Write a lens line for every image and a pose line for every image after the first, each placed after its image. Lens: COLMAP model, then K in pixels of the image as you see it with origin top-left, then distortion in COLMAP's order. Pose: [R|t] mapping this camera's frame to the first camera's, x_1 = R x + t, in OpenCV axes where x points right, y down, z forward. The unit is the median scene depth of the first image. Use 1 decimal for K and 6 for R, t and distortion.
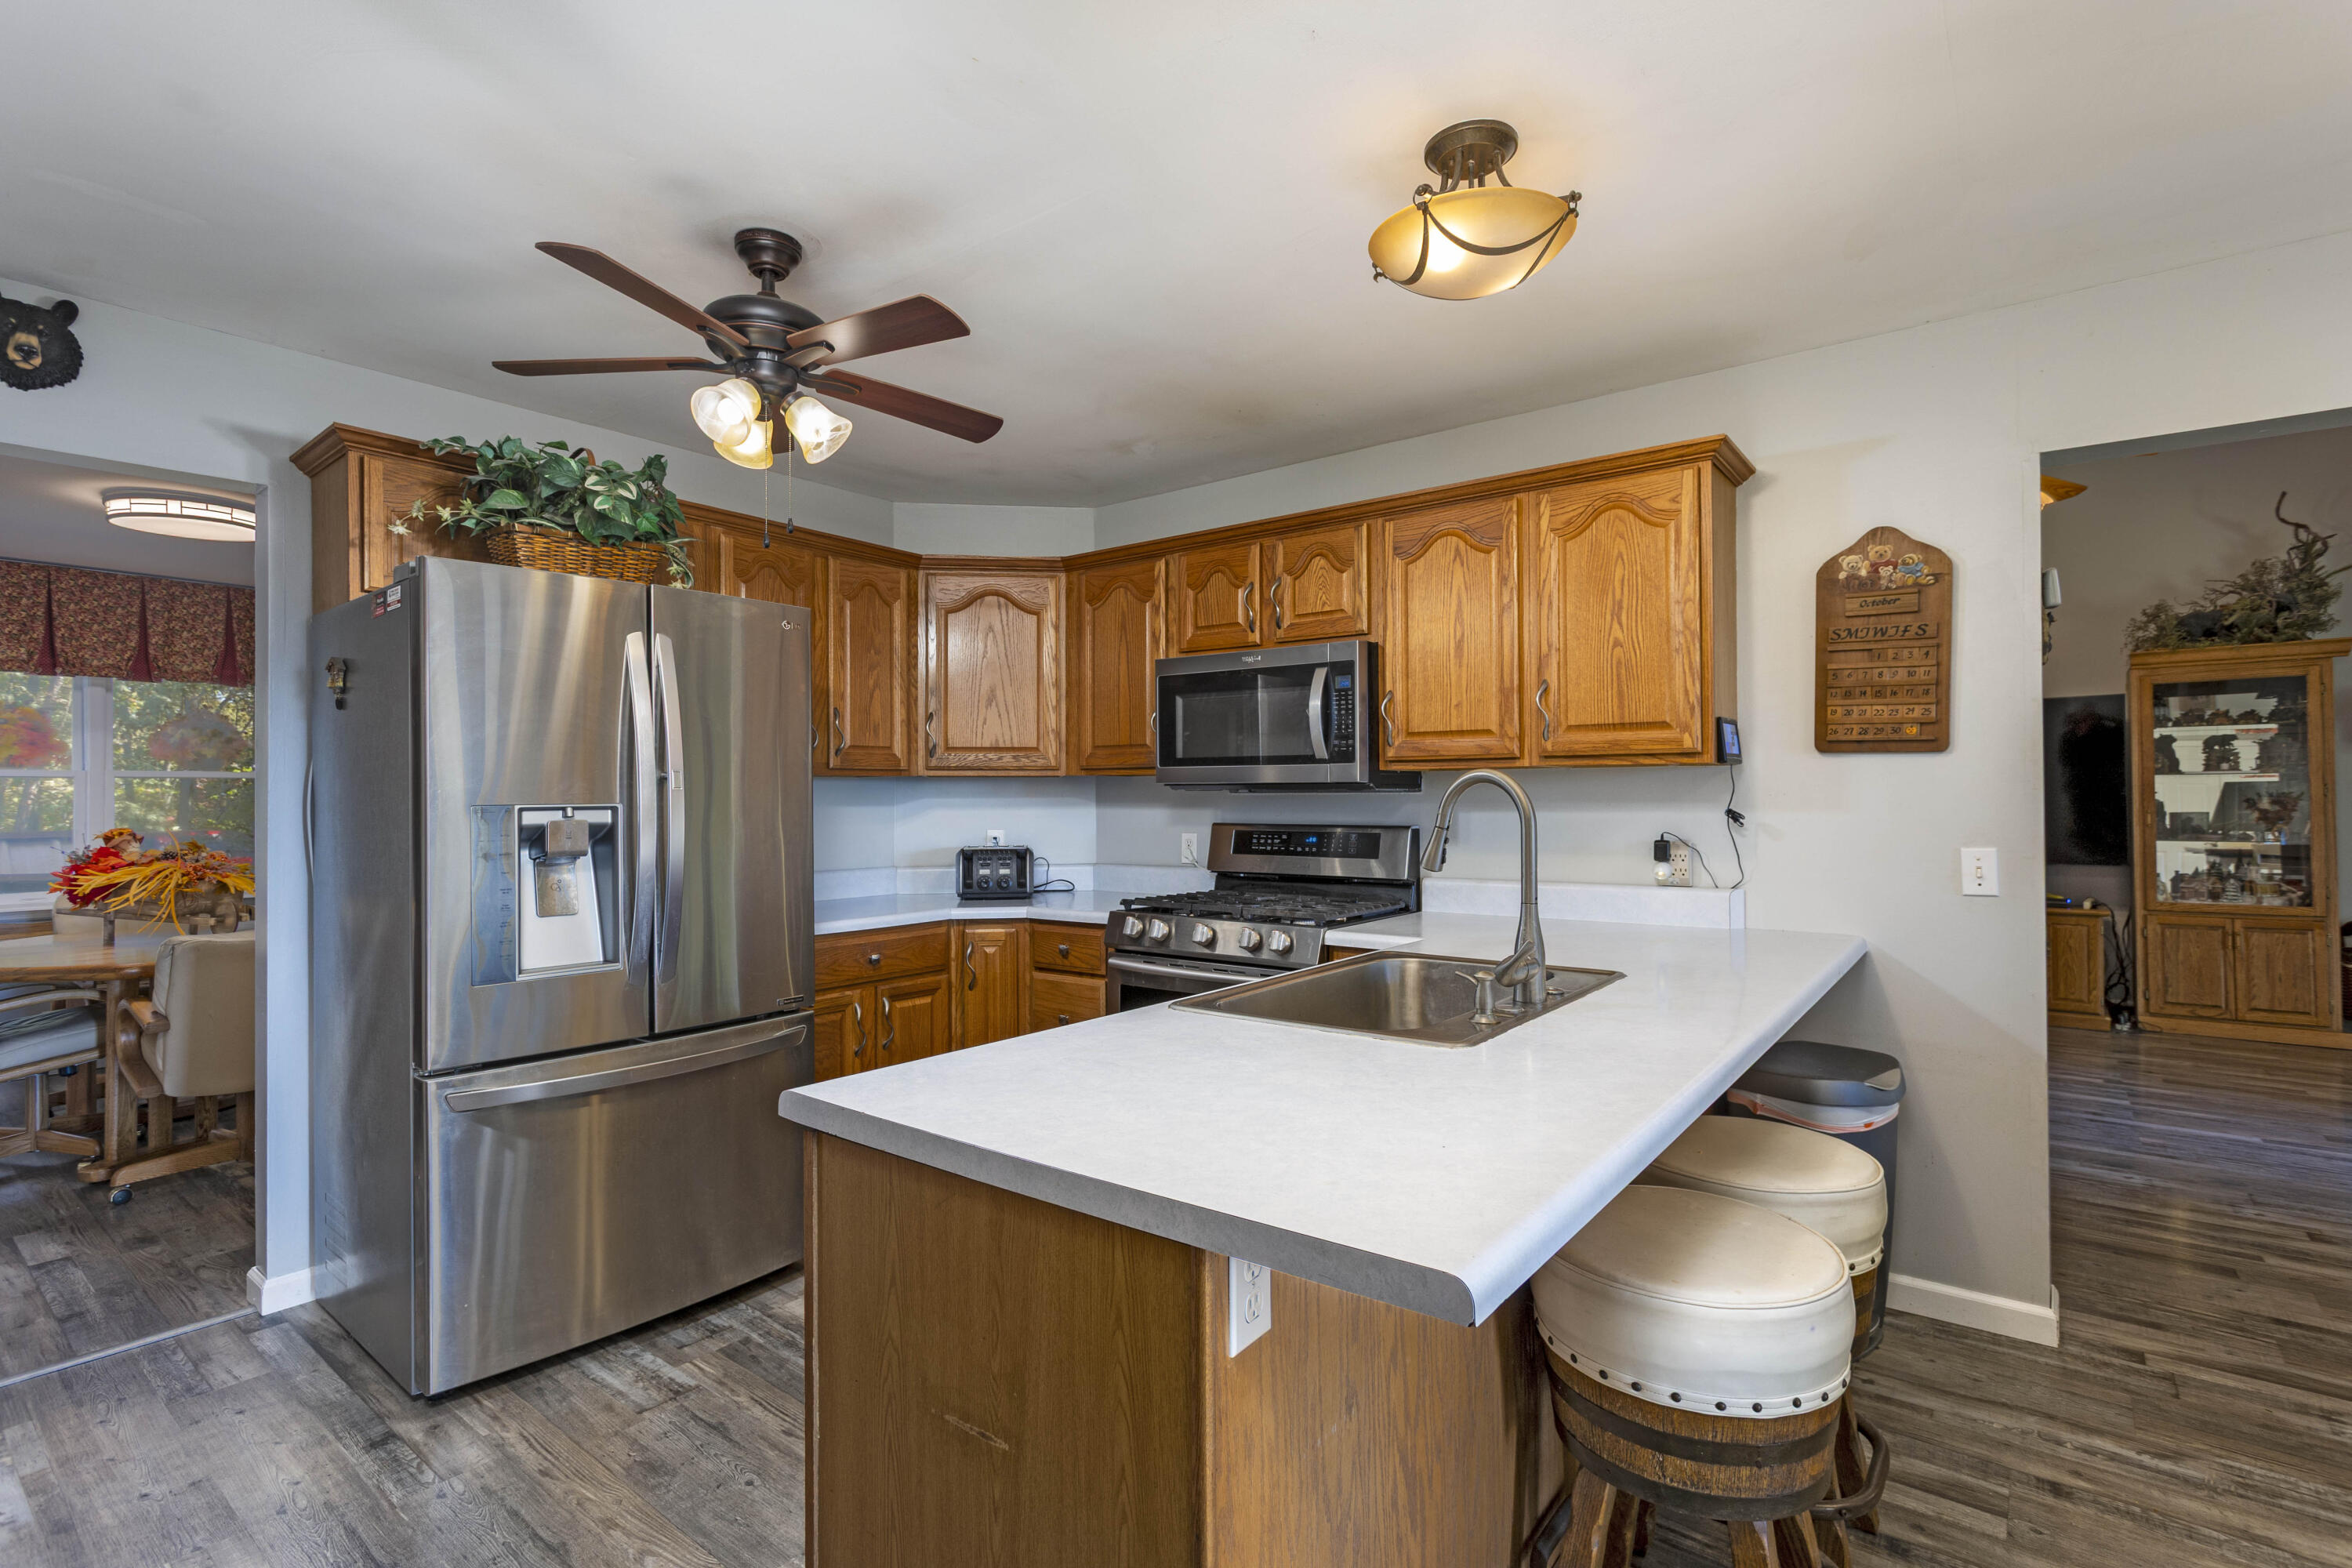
lens RADIAL K [[1114.4, 0, 1187.9], [0, 1114.4, 786.5], [0, 0, 1]] dist [0.001472, 0.001468]
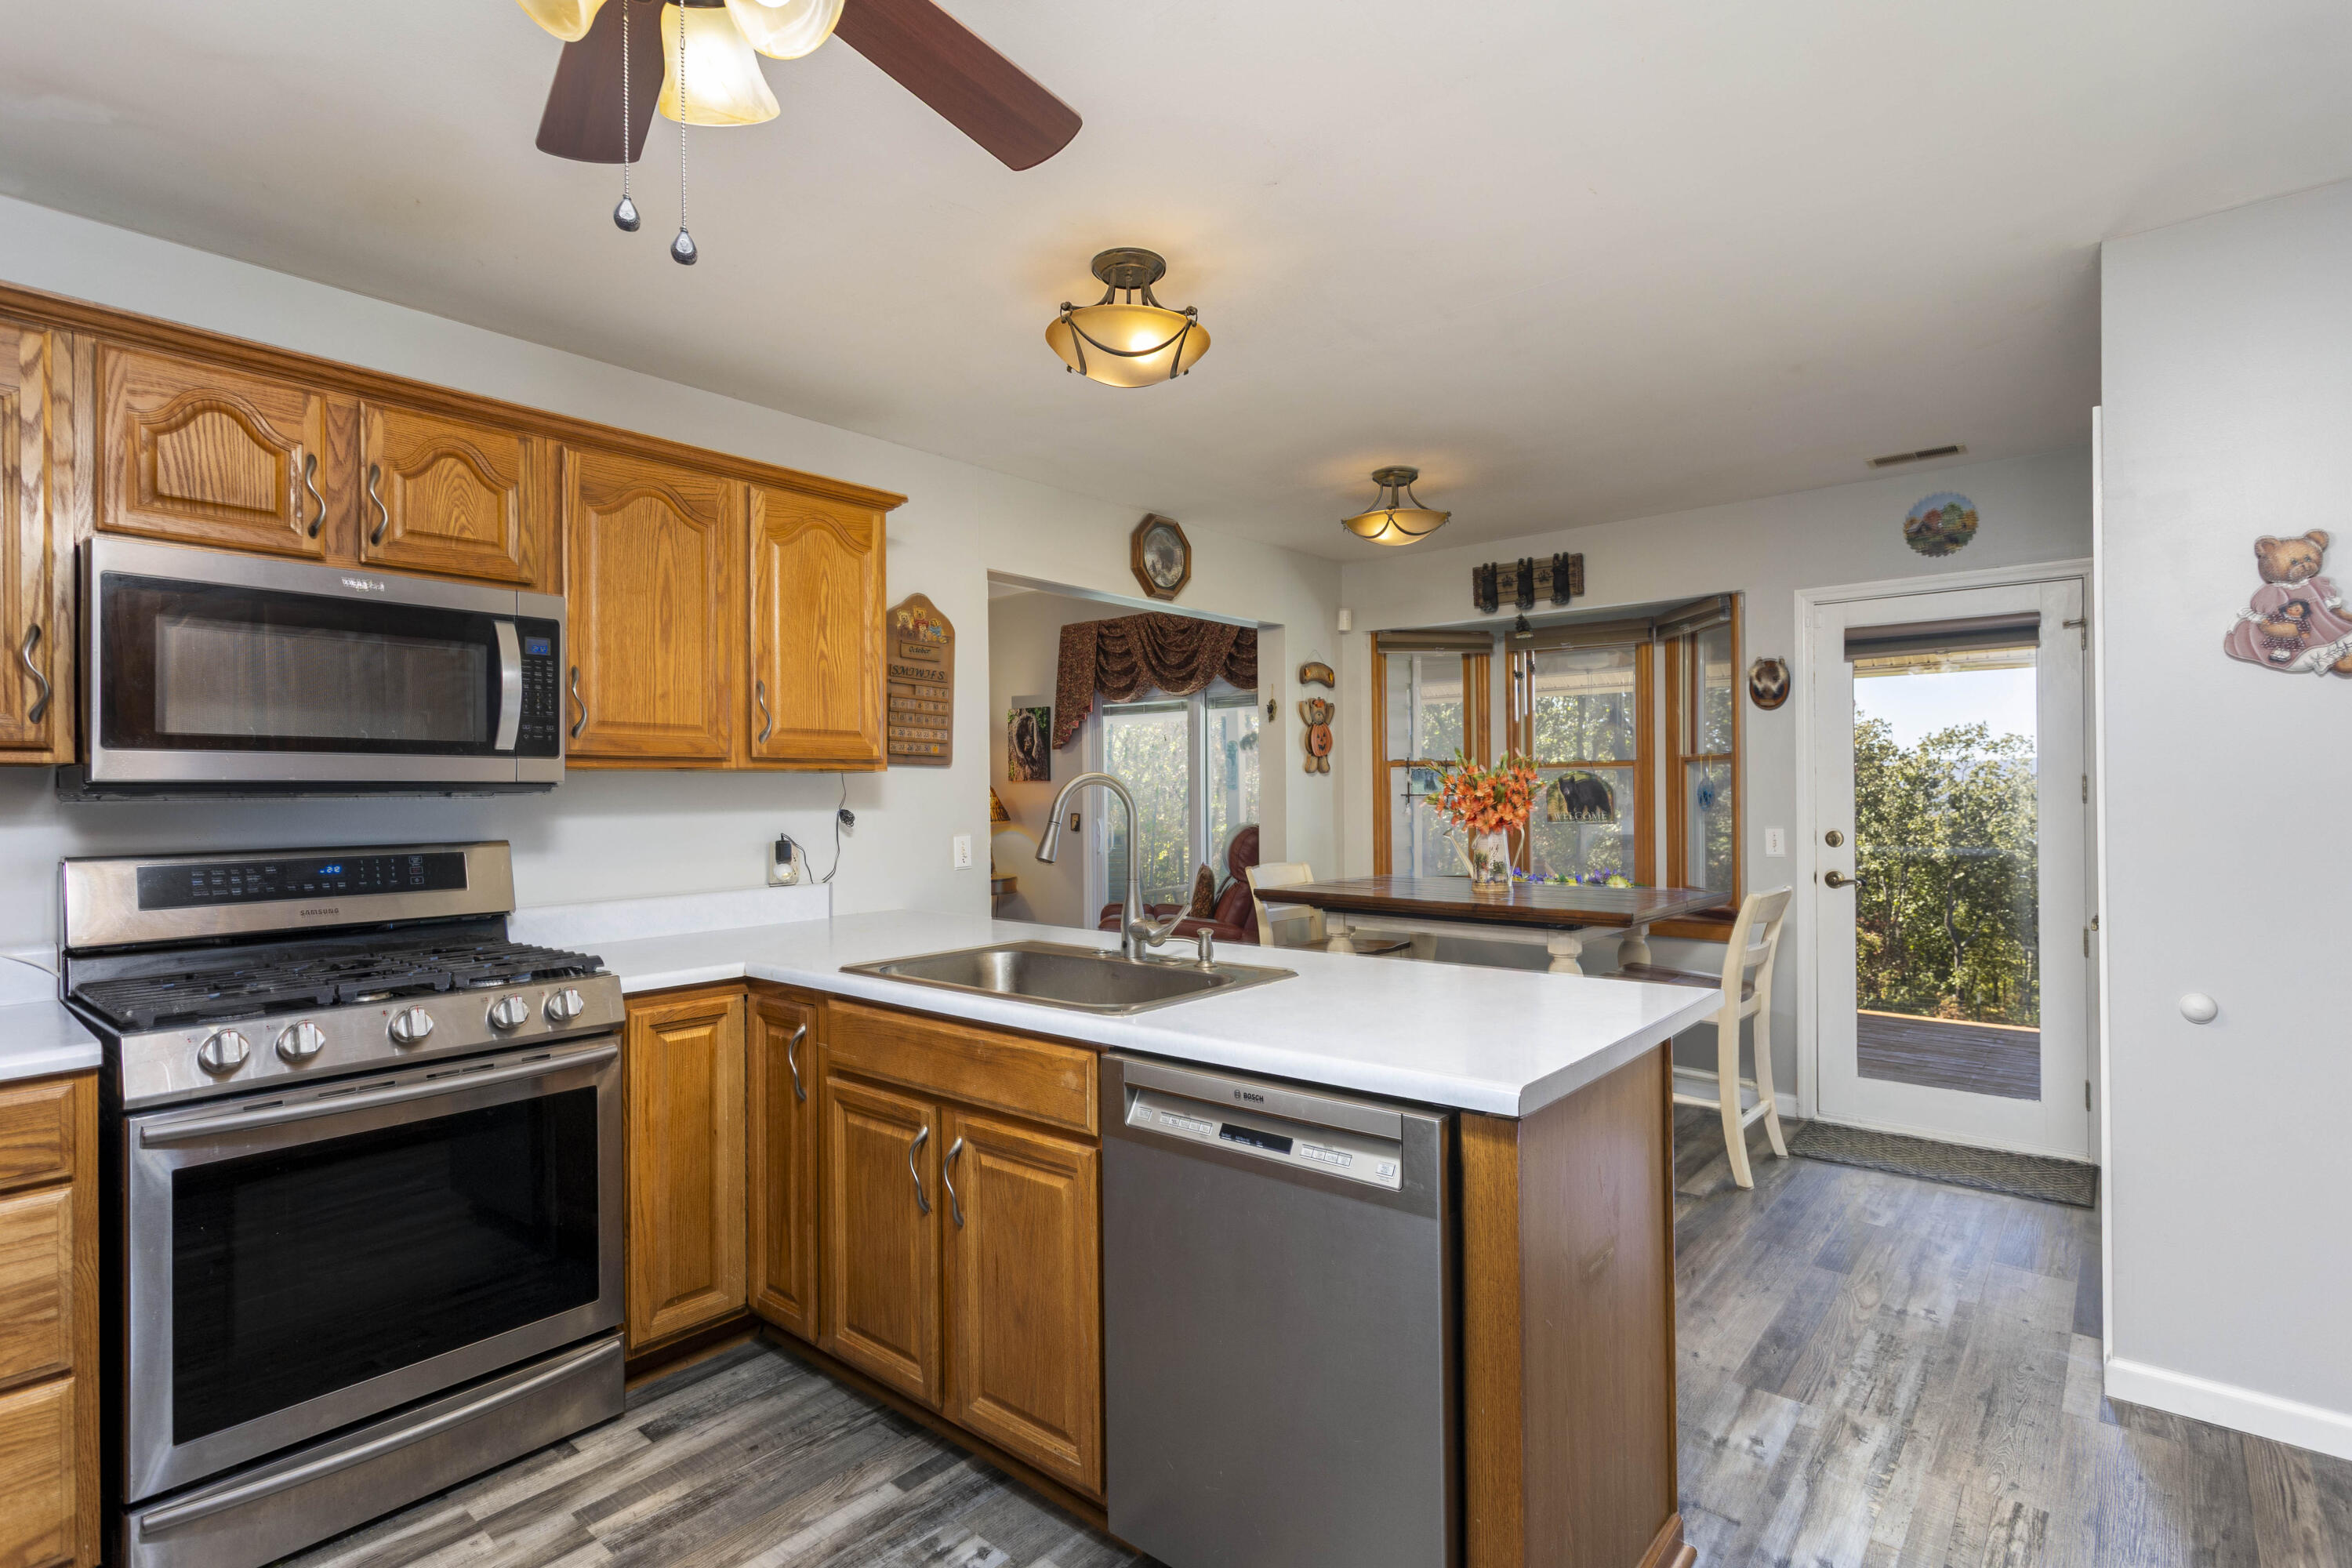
lens RADIAL K [[1136.1, 0, 1186.1], [0, 1136.1, 783.7], [0, 0, 1]] dist [0.002066, 0.001595]
pose [[0.039629, 0.011574, 0.999147, -0.605980], [-0.001232, 0.999933, -0.011535, 0.004997], [-0.999214, -0.000774, 0.039641, 0.549345]]
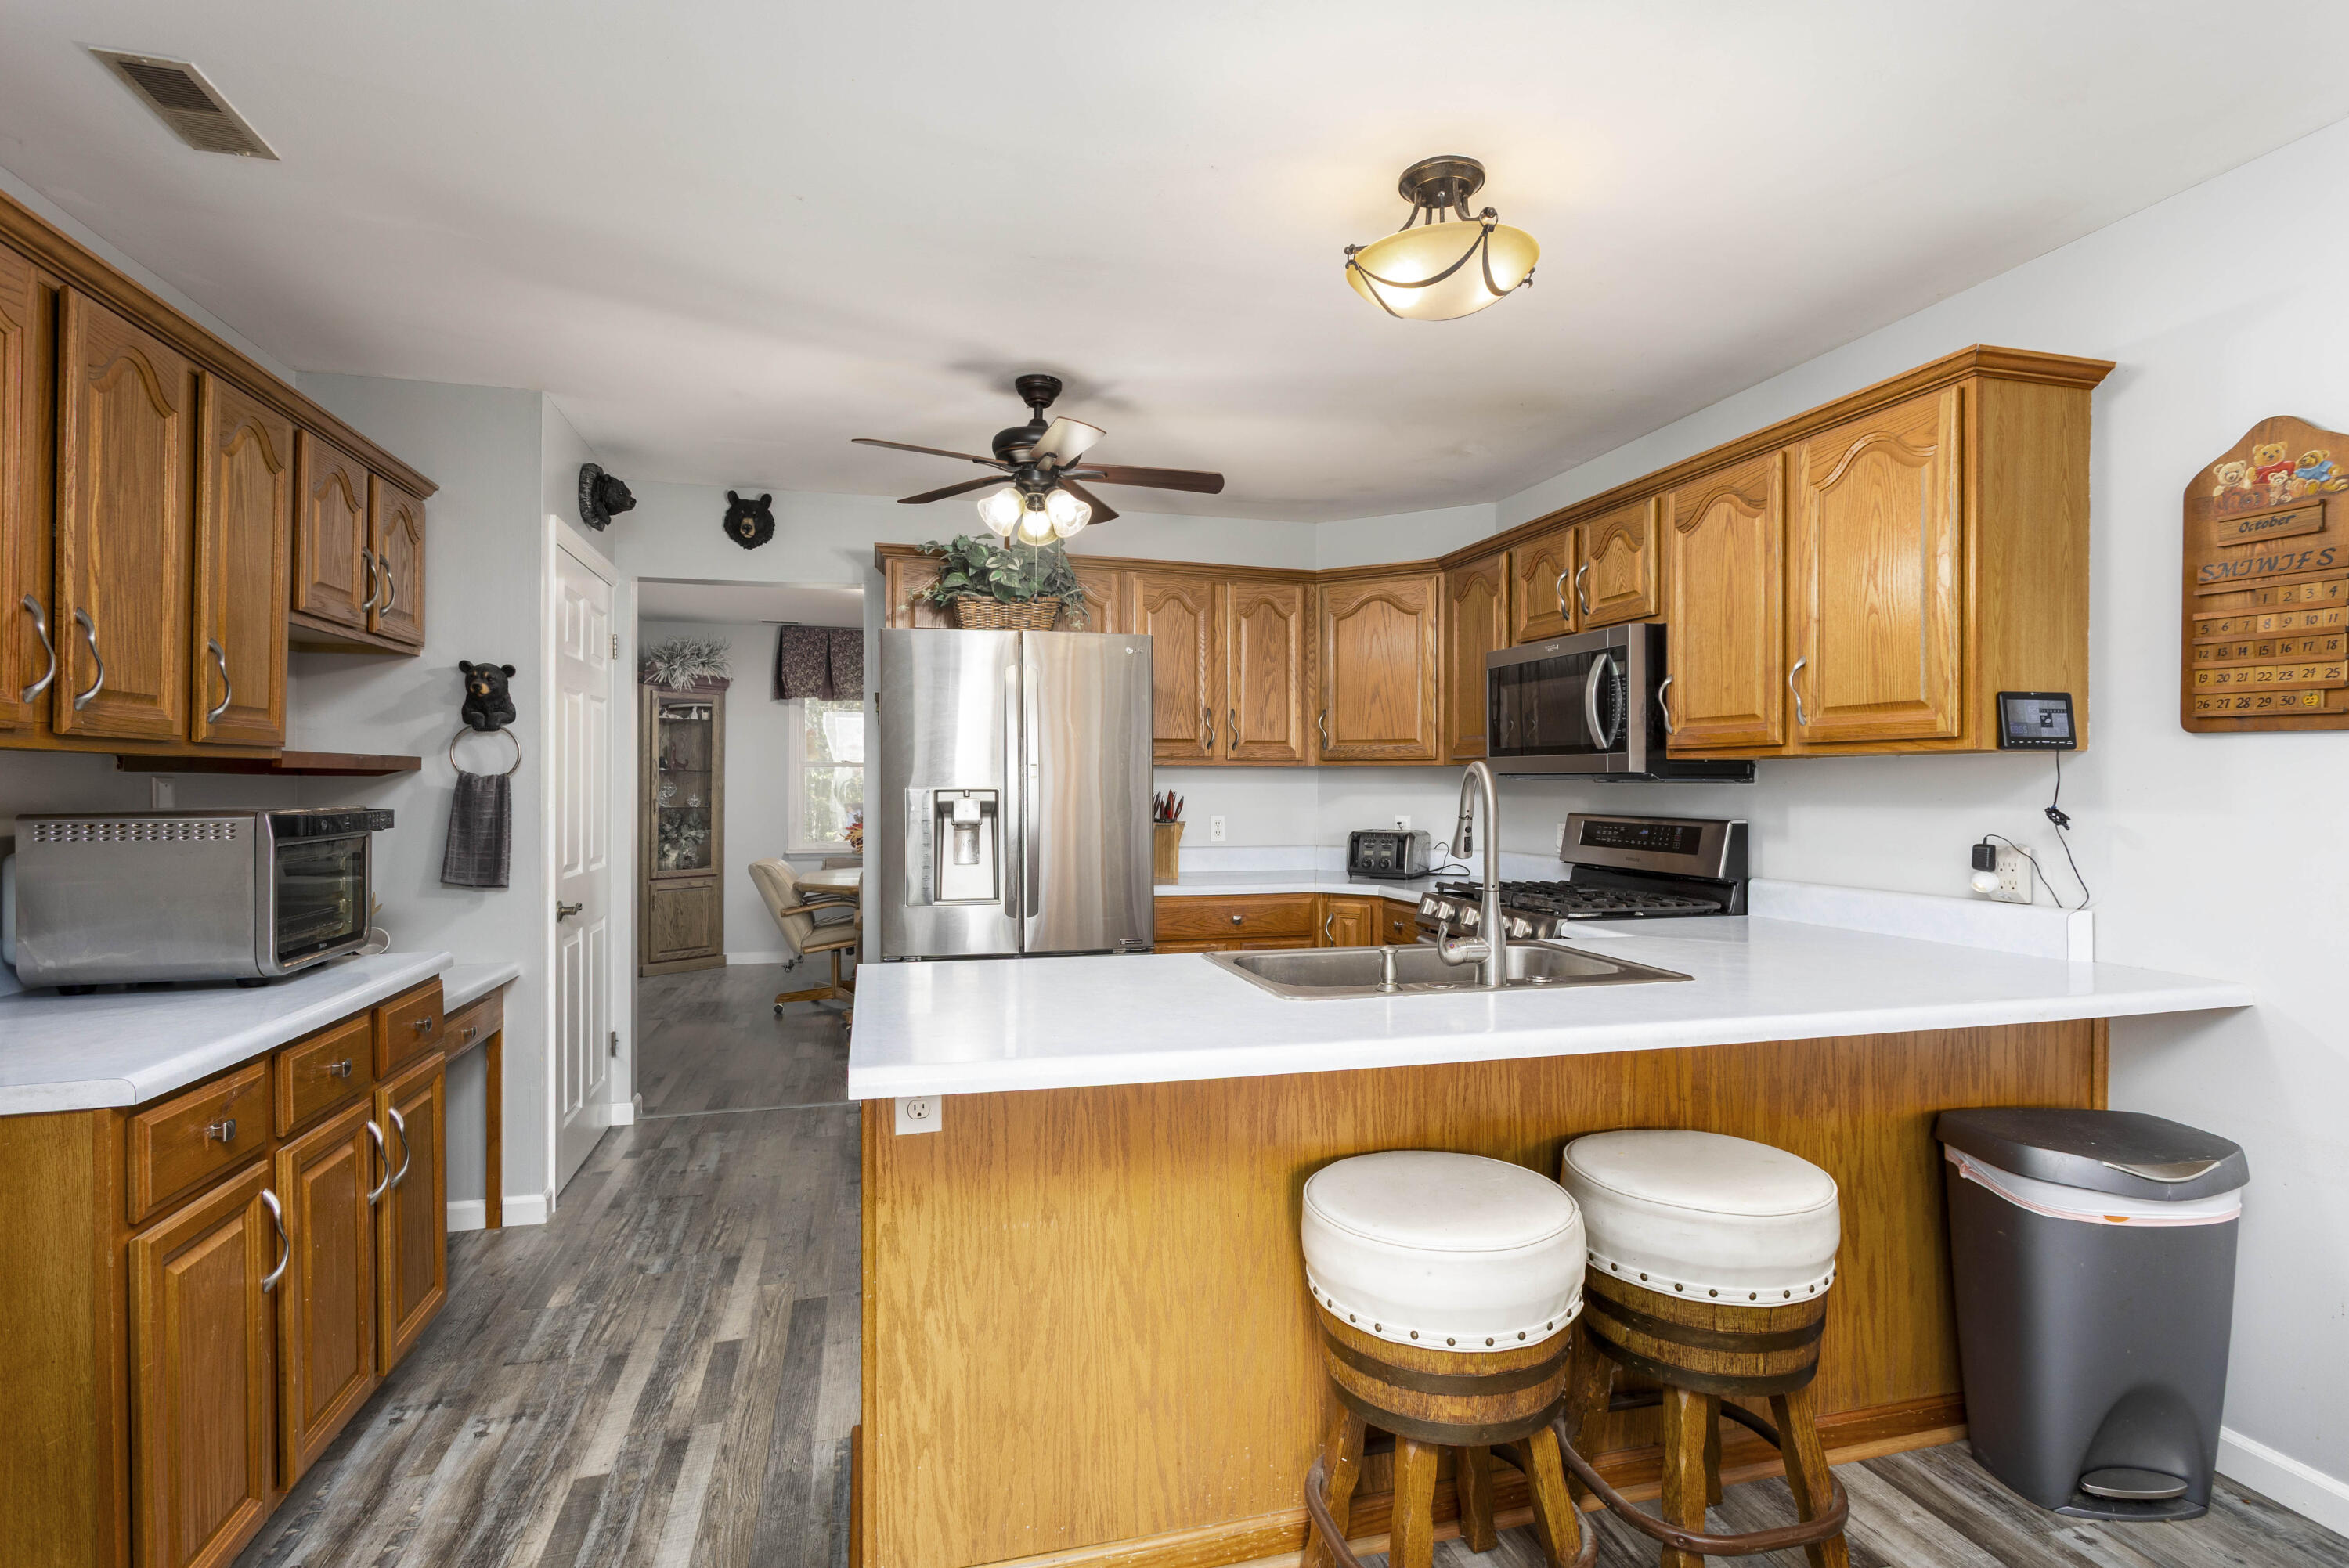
lens RADIAL K [[1152.2, 0, 1174.5], [0, 1152.2, 784.0], [0, 0, 1]] dist [0.004867, 0.001690]
pose [[0.791289, 0.006750, -0.611405, 0.451042], [-0.000765, 0.999949, 0.010049, -0.003372], [0.611442, -0.007484, 0.791254, -0.021448]]
